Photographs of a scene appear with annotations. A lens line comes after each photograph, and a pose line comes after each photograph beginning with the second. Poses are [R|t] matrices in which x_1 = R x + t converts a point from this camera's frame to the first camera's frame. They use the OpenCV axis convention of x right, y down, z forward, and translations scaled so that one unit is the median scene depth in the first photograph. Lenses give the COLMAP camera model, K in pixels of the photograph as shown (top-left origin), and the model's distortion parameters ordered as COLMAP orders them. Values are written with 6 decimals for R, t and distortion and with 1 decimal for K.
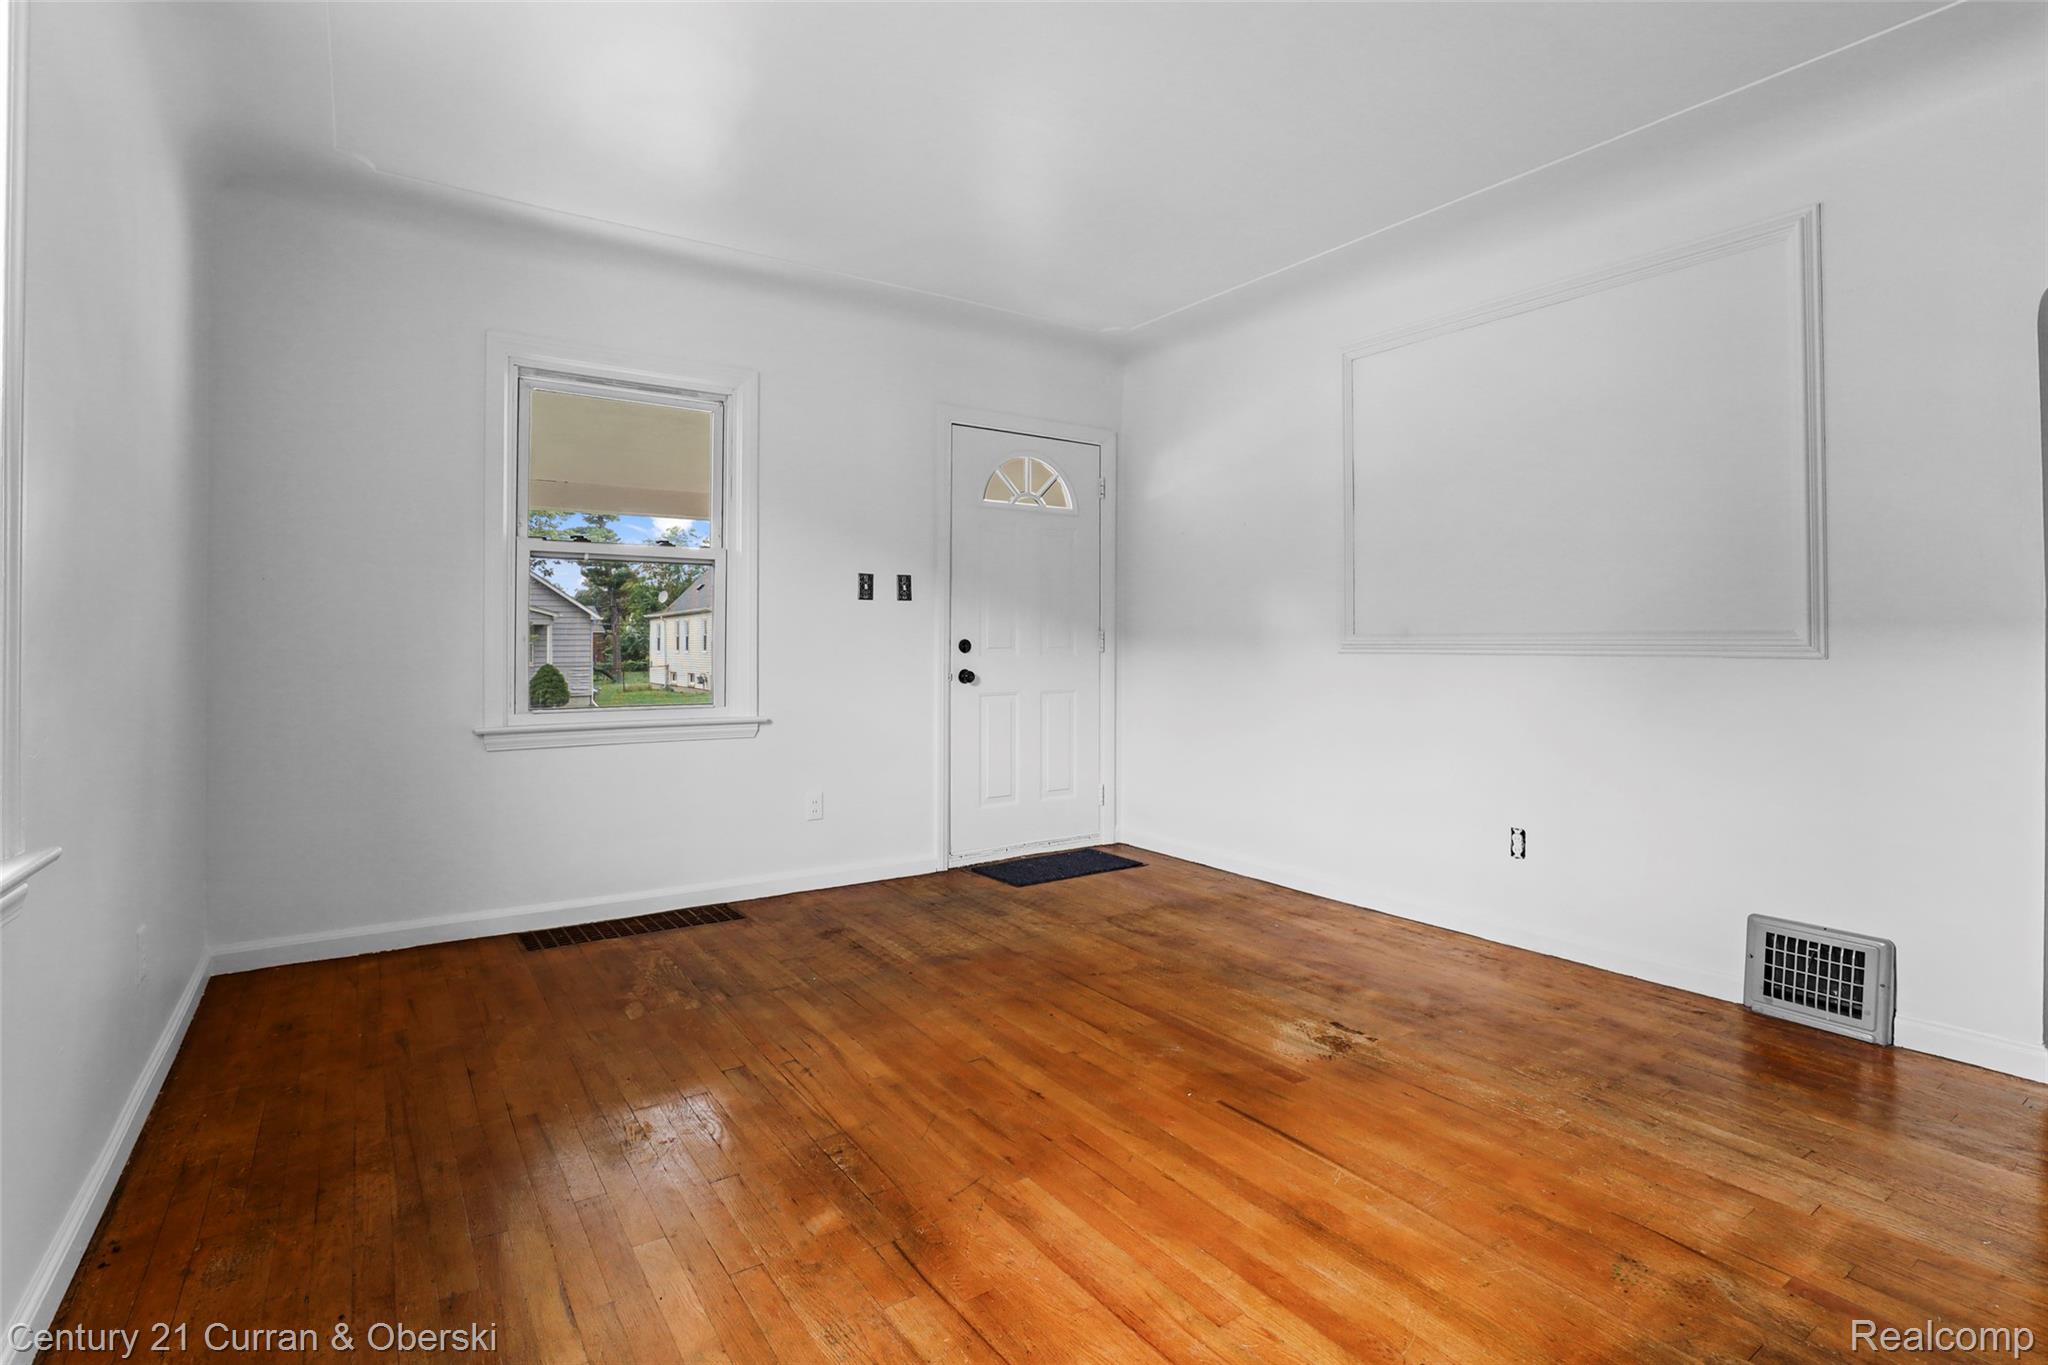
lens RADIAL K [[959.5, 0, 1022.0], [0, 959.5, 660.4], [0, 0, 1]] dist [-0.022986, 0.002248]
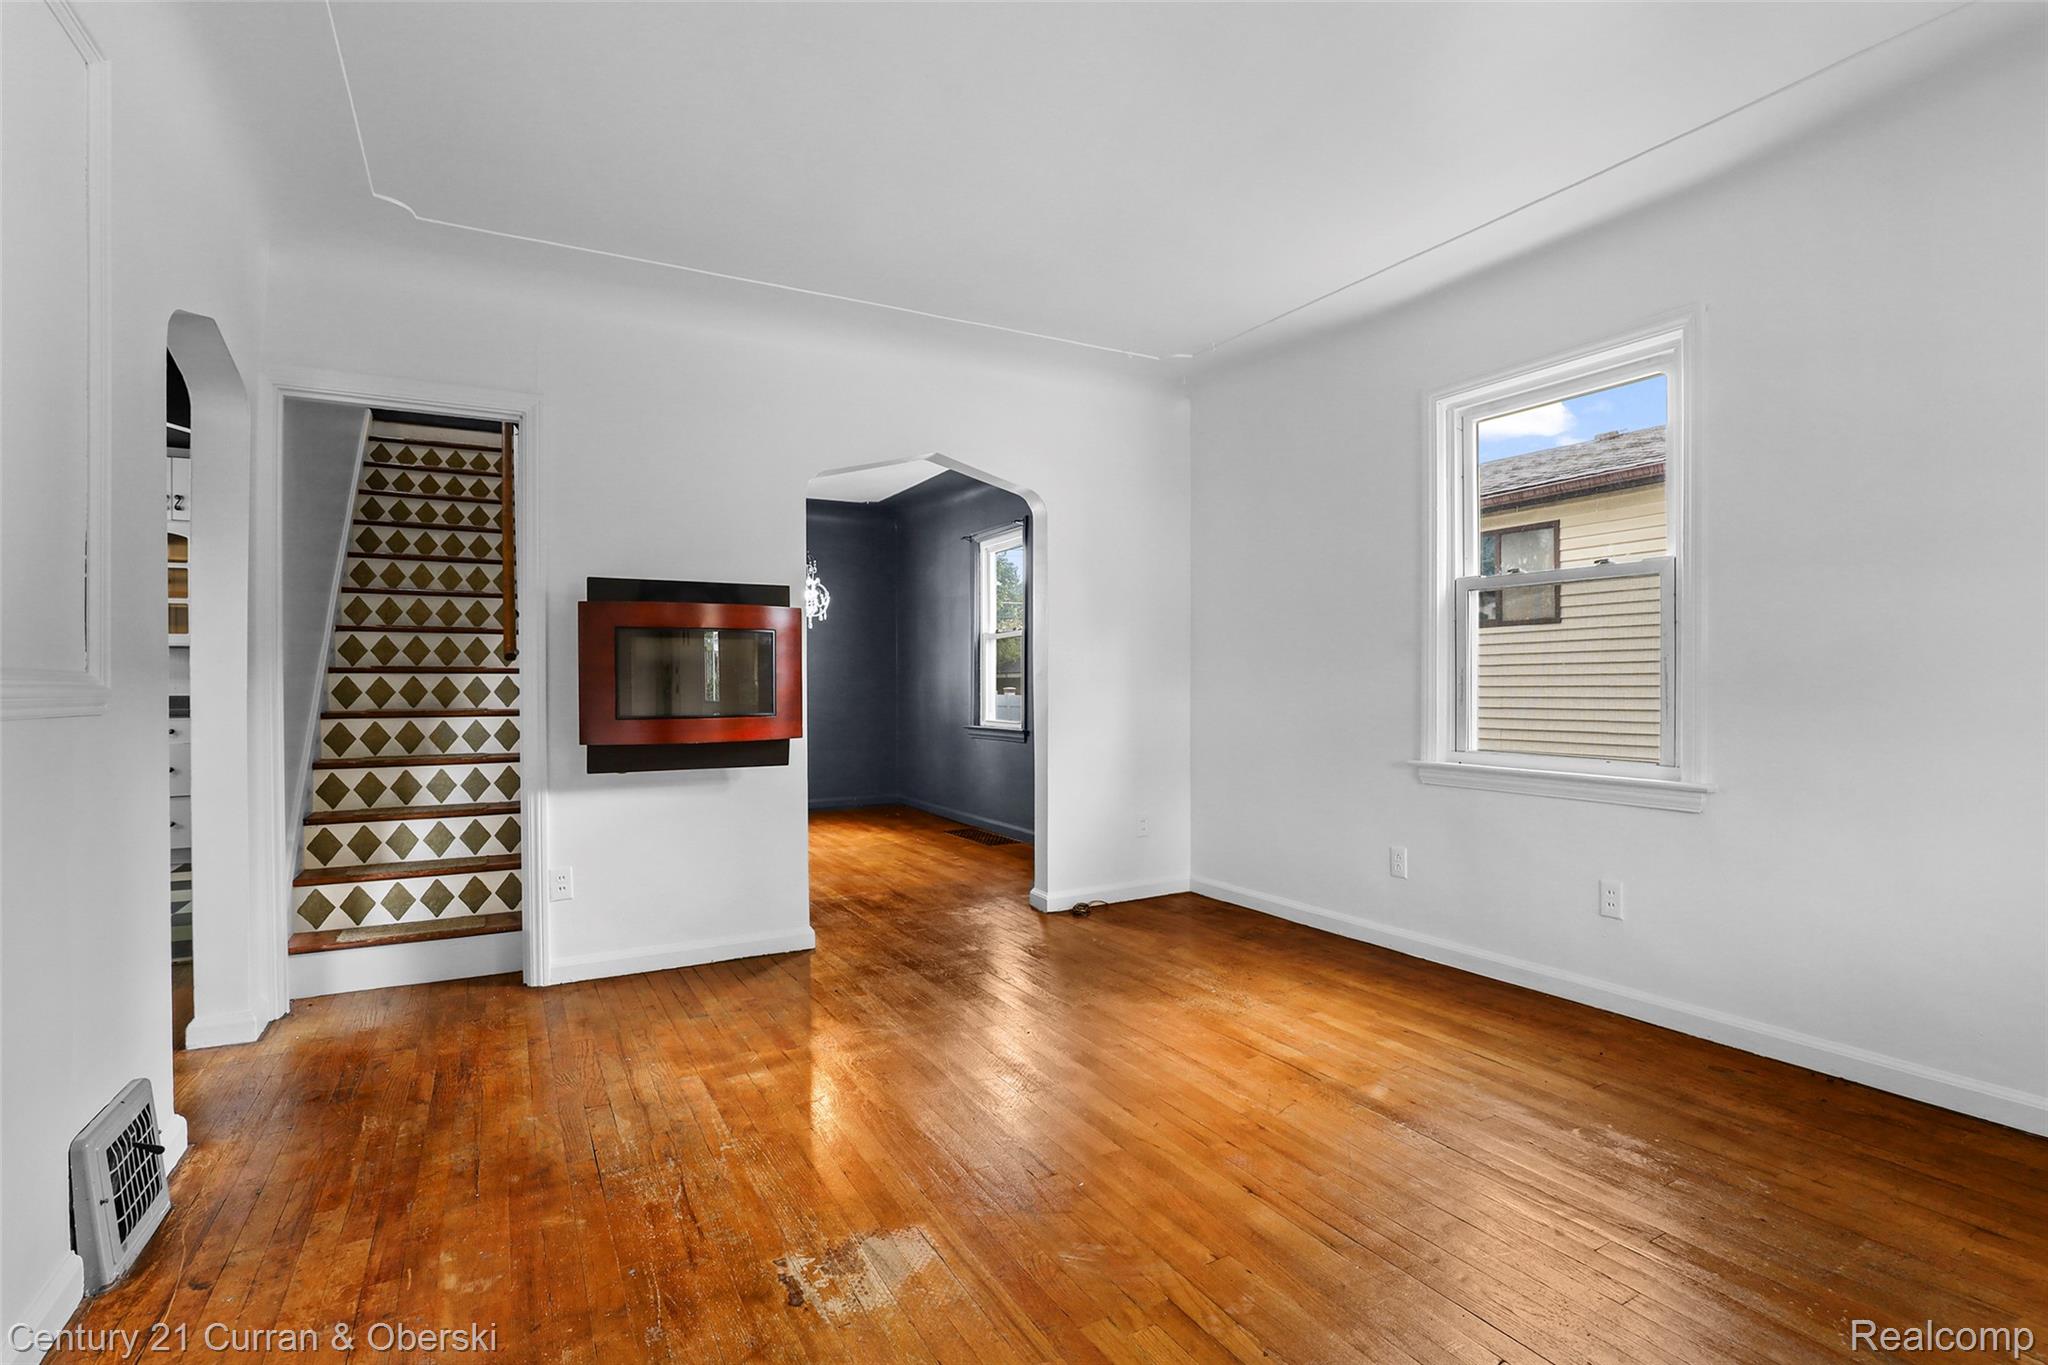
lens RADIAL K [[959.5, 0, 1024.0], [0, 959.5, 681.7], [0, 0, 1]] dist [-0.022986, 0.002248]
pose [[-0.995707, 0.005265, 0.092413, 0.138039], [0.006702, 0.999861, 0.015252, -0.038006], [-0.092320, 0.015806, -0.995604, 1.835018]]
